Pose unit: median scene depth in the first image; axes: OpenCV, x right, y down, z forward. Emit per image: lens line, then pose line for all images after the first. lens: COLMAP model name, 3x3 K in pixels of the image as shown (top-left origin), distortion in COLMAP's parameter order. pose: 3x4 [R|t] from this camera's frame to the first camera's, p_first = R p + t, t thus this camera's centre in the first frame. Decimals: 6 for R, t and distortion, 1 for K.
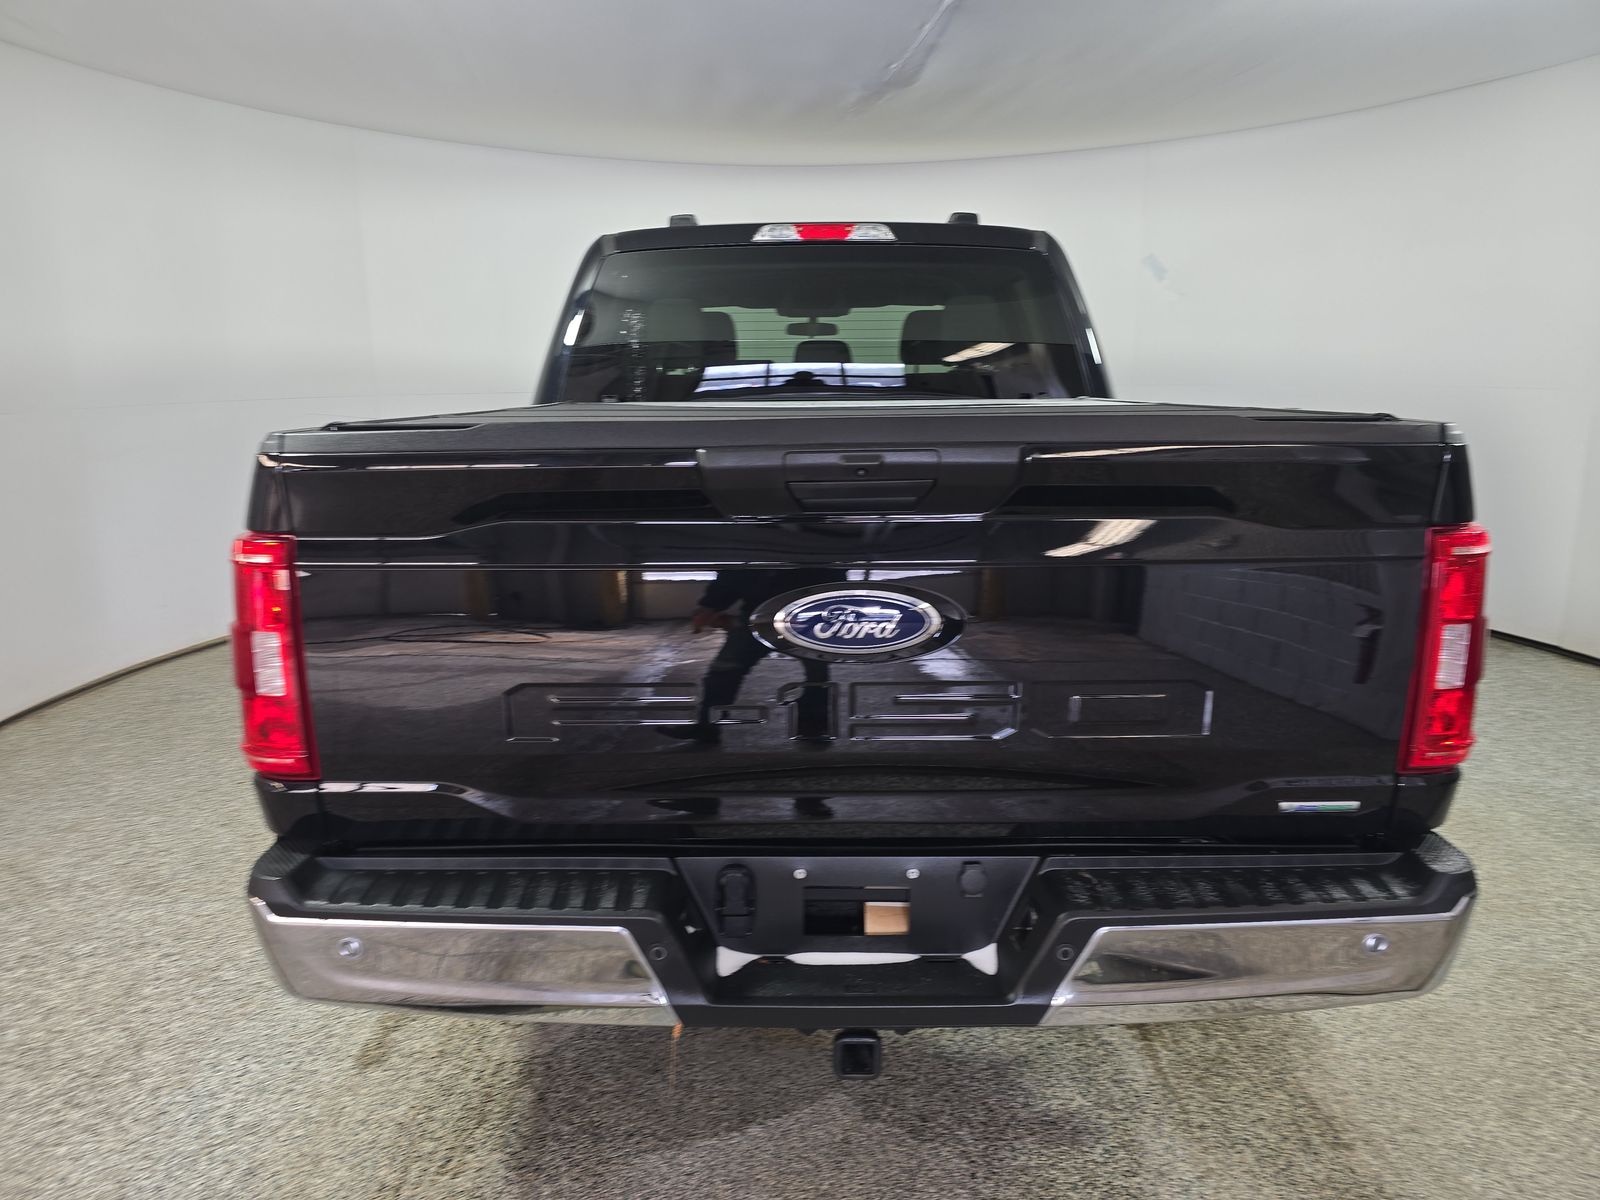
lens RADIAL K [[1141.6, 0, 793.0], [0, 1141.6, 608.2], [0, 0, 1]] dist [0.078091, -0.070896]
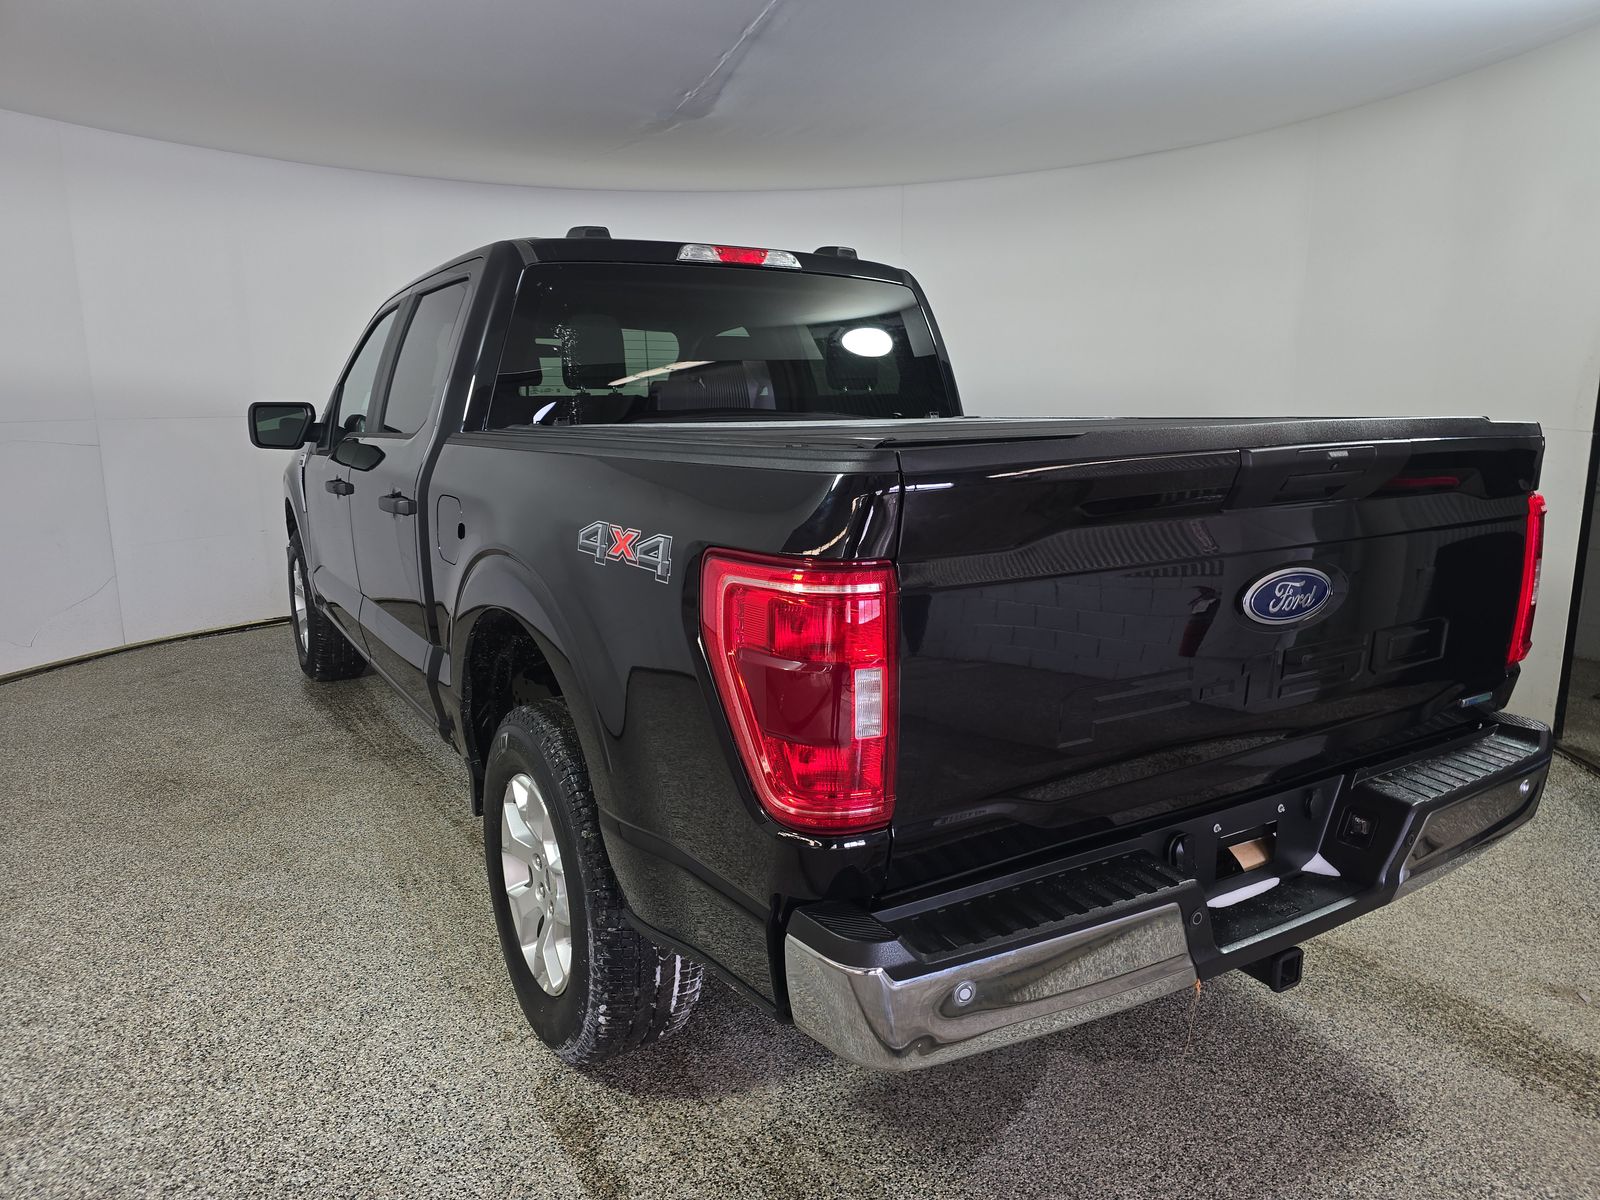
lens RADIAL K [[1141.6, 0, 793.0], [0, 1141.6, 608.2], [0, 0, 1]] dist [0.078091, -0.070896]
pose [[0.836721, -0.102389, 0.537972, -0.510126], [0.115339, 0.993279, 0.009655, -0.023125], [-0.535345, 0.053971, 0.842907, 0.139416]]
